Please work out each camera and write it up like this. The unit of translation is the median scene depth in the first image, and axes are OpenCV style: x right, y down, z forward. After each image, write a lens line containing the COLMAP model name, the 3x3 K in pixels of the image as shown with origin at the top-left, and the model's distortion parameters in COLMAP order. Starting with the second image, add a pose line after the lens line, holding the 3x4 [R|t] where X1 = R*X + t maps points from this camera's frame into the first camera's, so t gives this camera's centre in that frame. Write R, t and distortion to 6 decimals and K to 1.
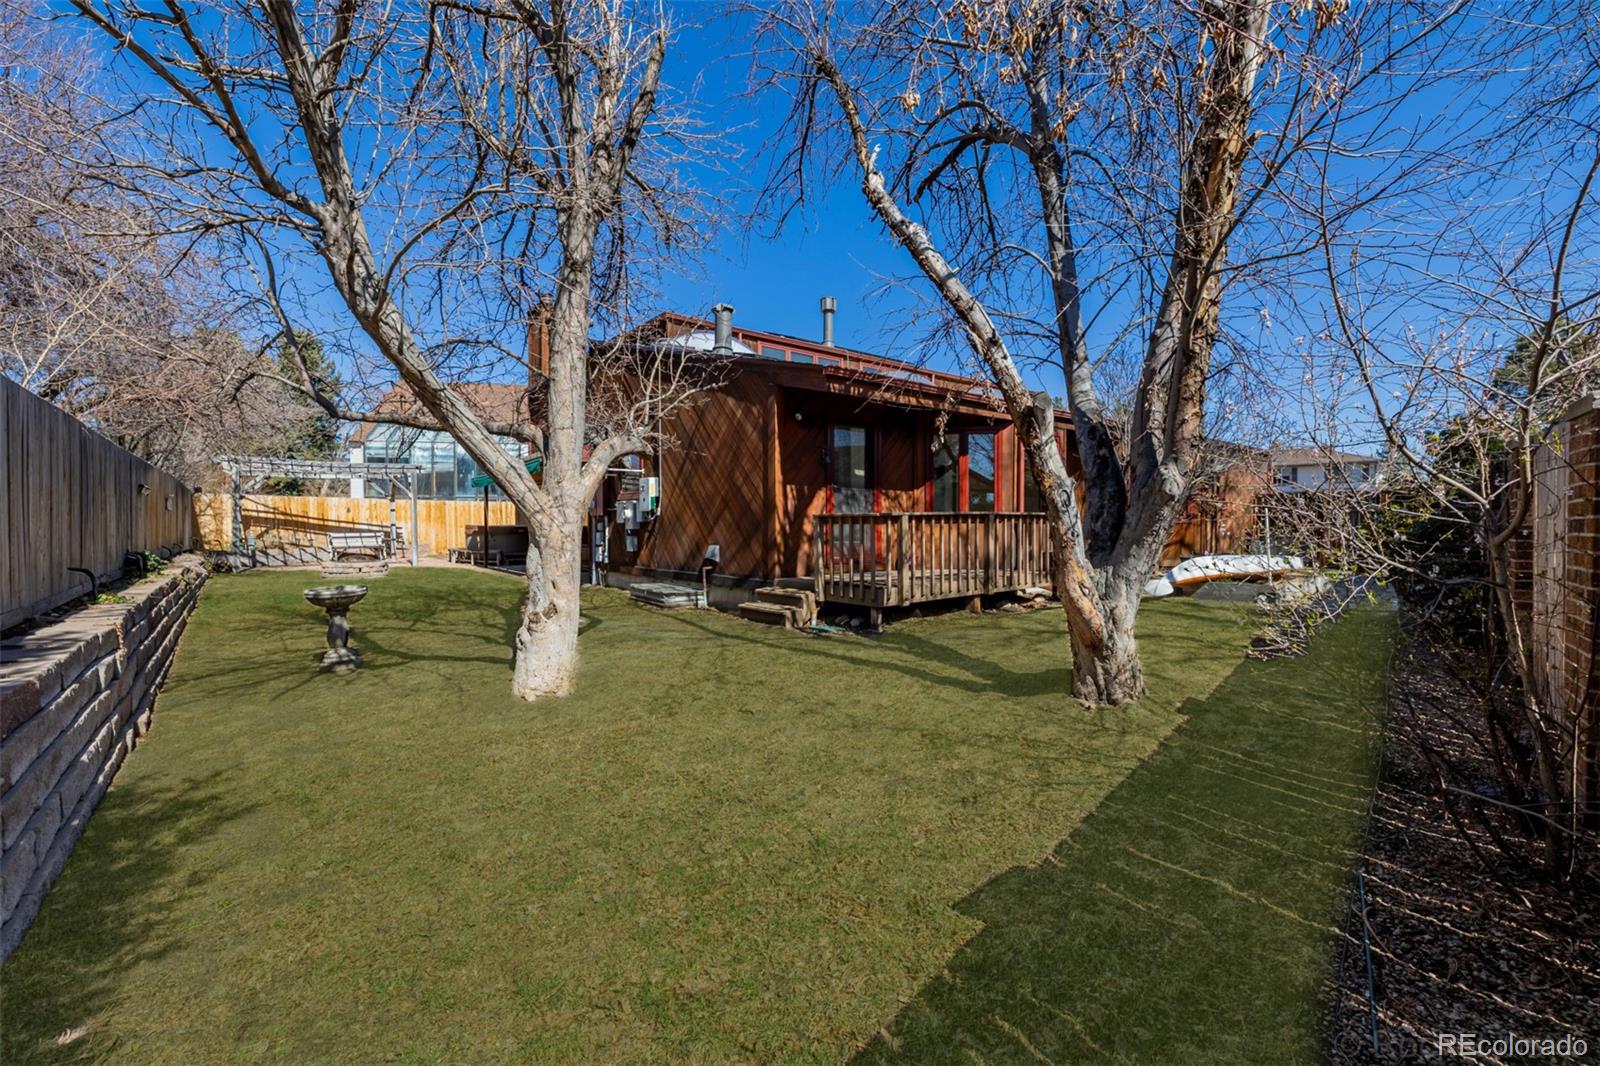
lens RADIAL K [[670.8, 0, 792.0], [0, 670.8, 522.9], [0, 0, 1]] dist [-0.002108, 0.000640]
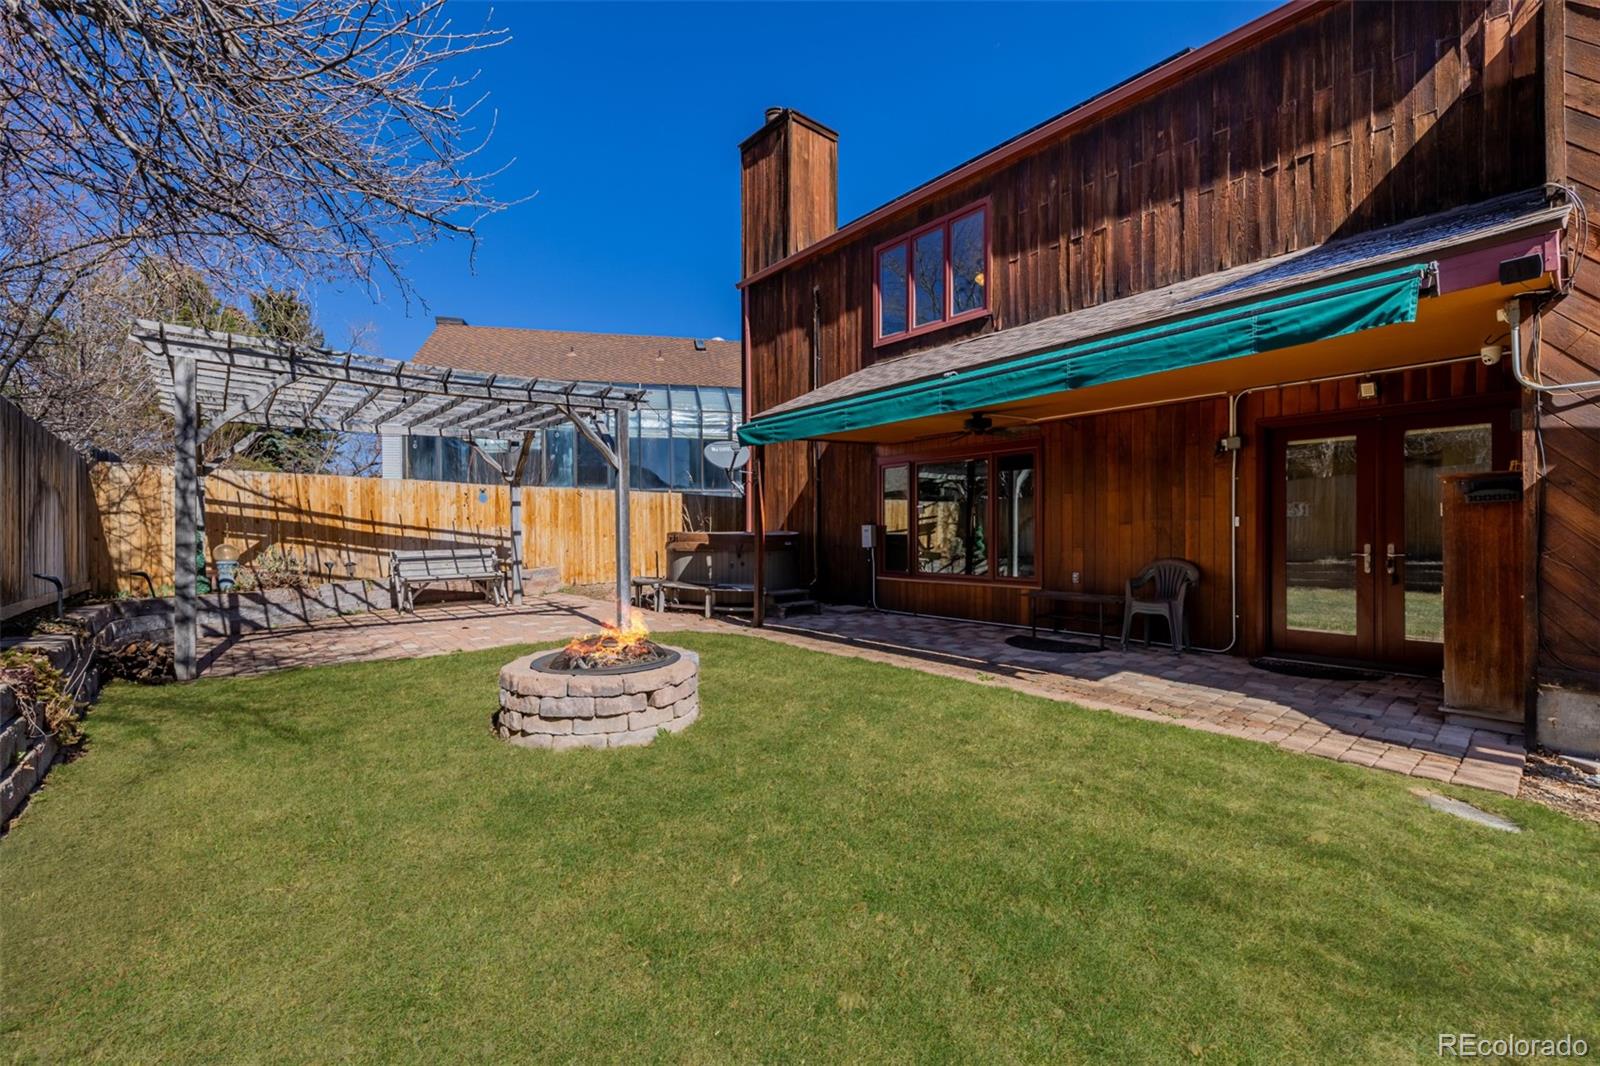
lens RADIAL K [[670.8, 0, 798.6], [0, 670.8, 527.5], [0, 0, 1]] dist [-0.002108, 0.000640]
pose [[0.999312, -0.003669, 0.036900, -0.425768], [0.003747, 0.999991, -0.002044, 0.000758], [-0.036892, 0.002181, 0.999317, 0.519426]]
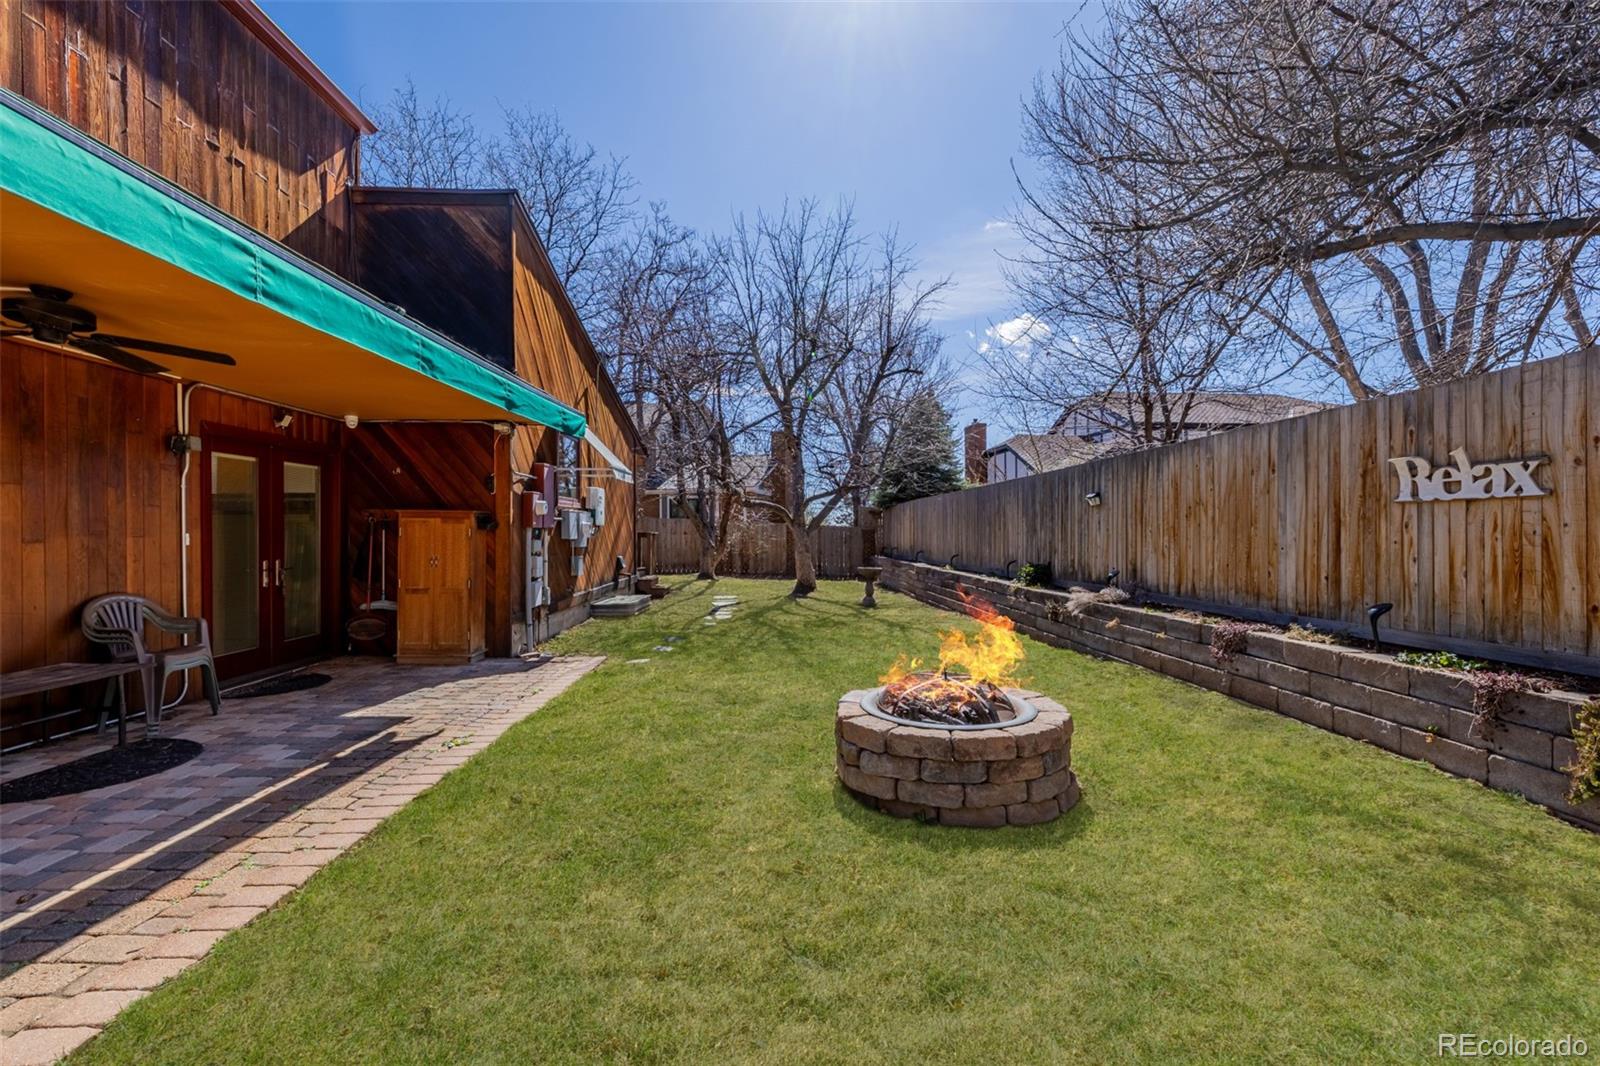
lens RADIAL K [[670.8, 0, 801.7], [0, 670.8, 533.2], [0, 0, 1]] dist [-0.002108, 0.000640]
pose [[-0.812805, 0.003949, 0.582522, -0.554234], [0.003830, 0.999992, -0.001435, -0.003262], [-0.582523, 0.001065, -0.812814, 0.909391]]
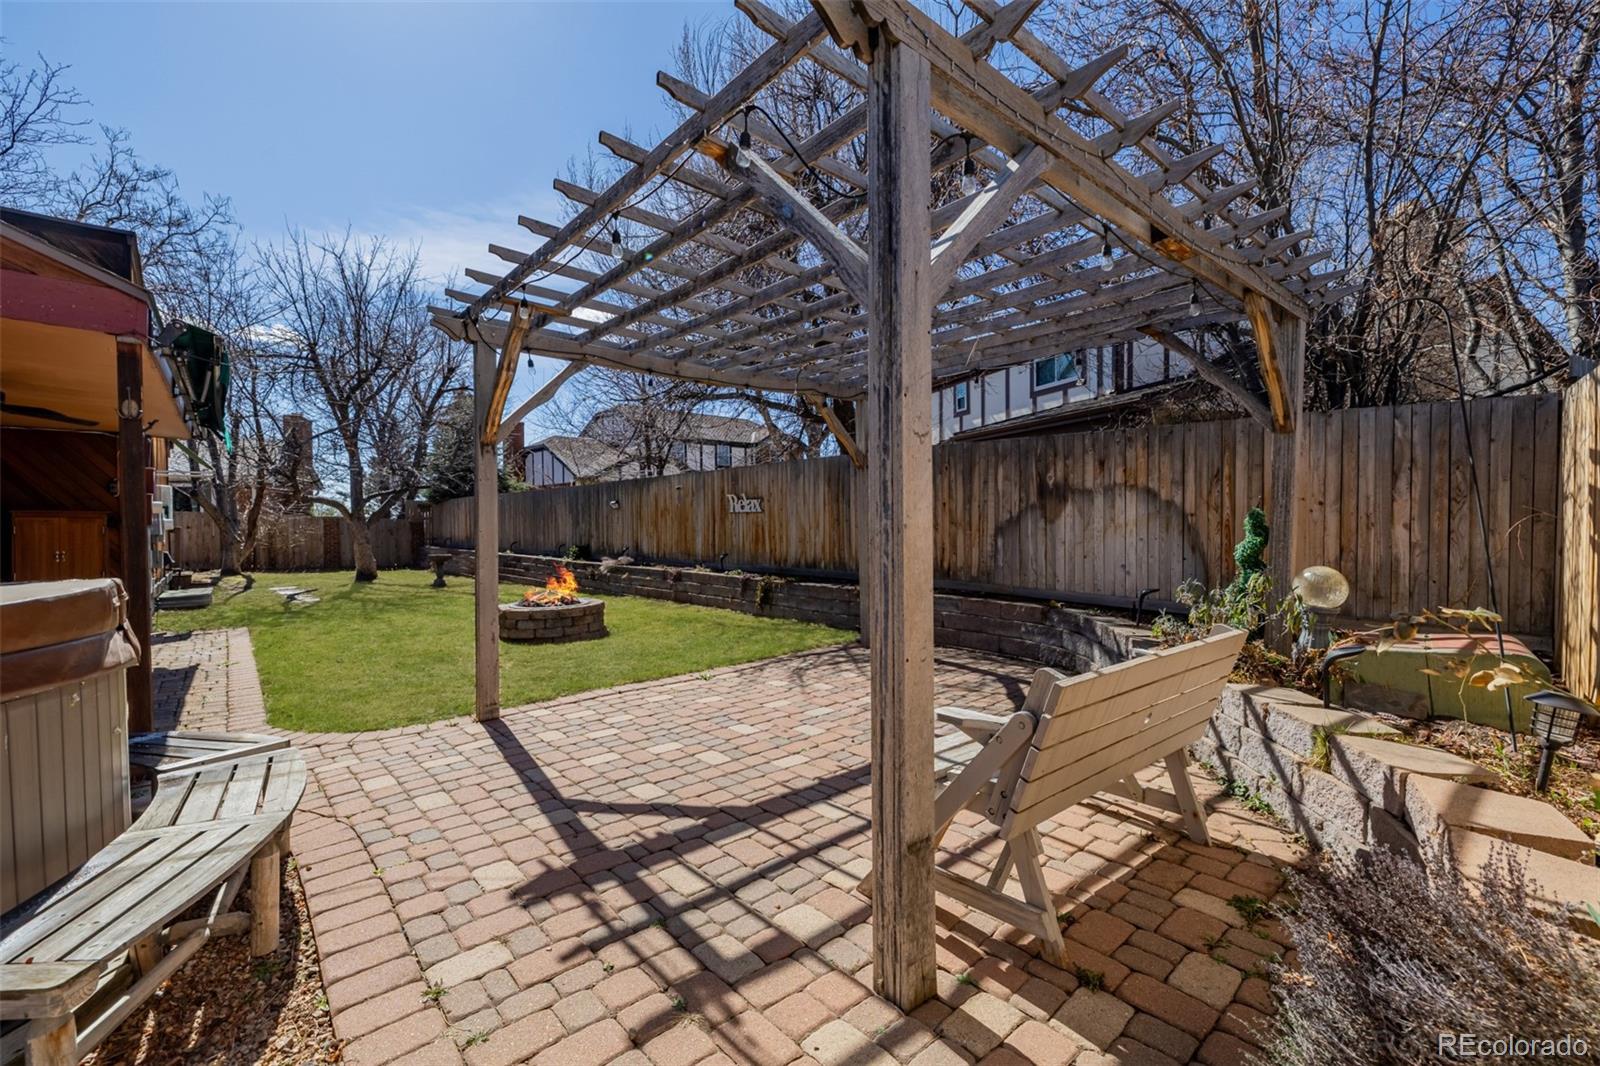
lens RADIAL K [[670.8, 0, 795.9], [0, 670.8, 525.6], [0, 0, 1]] dist [-0.002108, 0.000640]
pose [[-0.998927, 0.012317, -0.044636, -0.611657], [0.011925, 0.999888, 0.009027, -0.006317], [0.044742, 0.008485, -0.998963, 1.152507]]
